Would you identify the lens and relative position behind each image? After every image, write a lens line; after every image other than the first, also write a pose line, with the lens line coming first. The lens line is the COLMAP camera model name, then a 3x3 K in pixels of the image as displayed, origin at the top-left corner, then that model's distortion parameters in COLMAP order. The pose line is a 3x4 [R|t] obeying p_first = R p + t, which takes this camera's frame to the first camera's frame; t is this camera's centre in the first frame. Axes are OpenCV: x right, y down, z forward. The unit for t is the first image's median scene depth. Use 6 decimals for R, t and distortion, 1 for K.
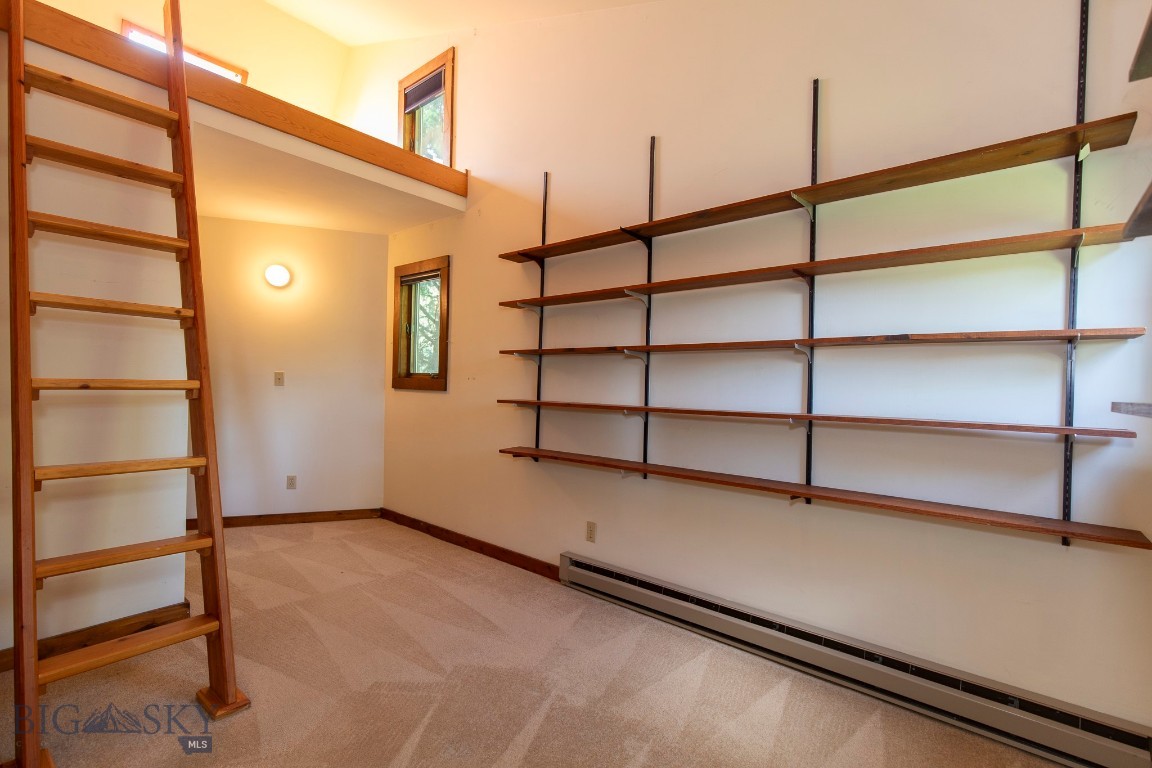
lens RADIAL K [[519.2, 0, 576.0], [0, 519.2, 384.0], [0, 0, 1]] dist [-0.000145, 0.000275]
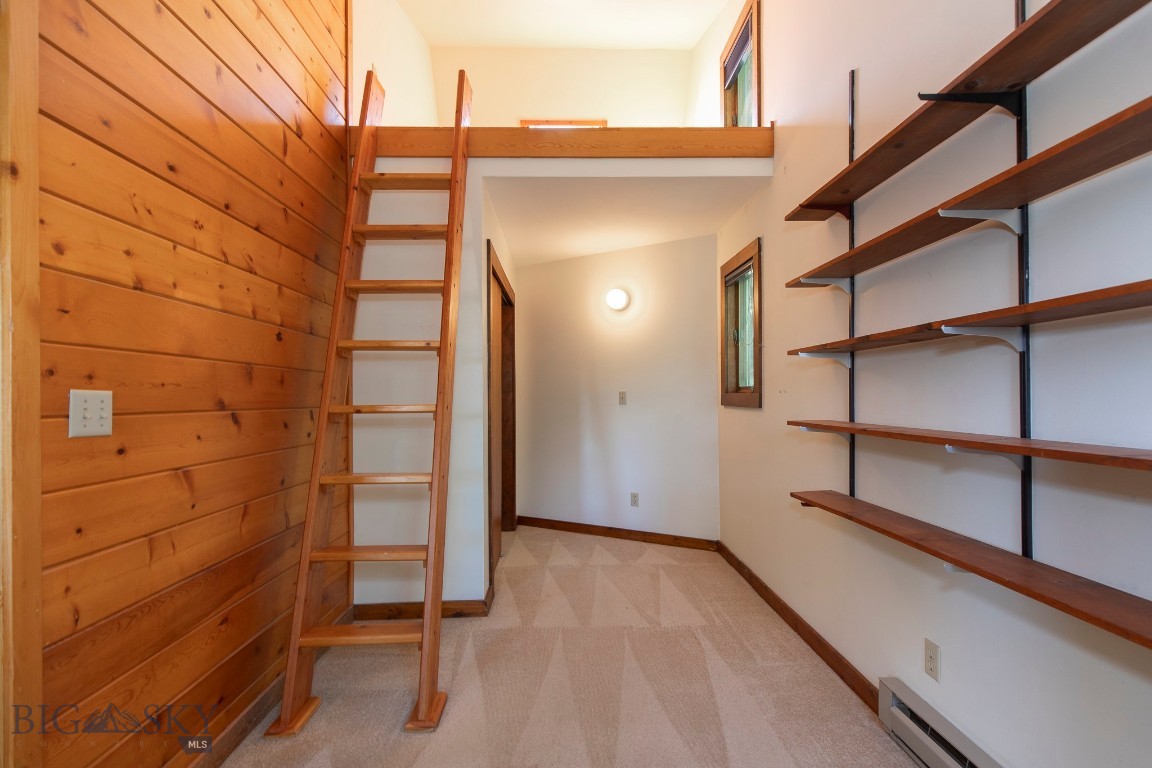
lens RADIAL K [[522.7, 0, 573.7], [0, 522.7, 388.6], [0, 0, 1]] dist [0.002632, 0.000315]
pose [[0.661582, -0.039274, -0.748843, 0.171269], [0.025338, 0.999228, -0.030020, 0.000664], [0.749444, 0.000887, 0.662067, 0.278606]]
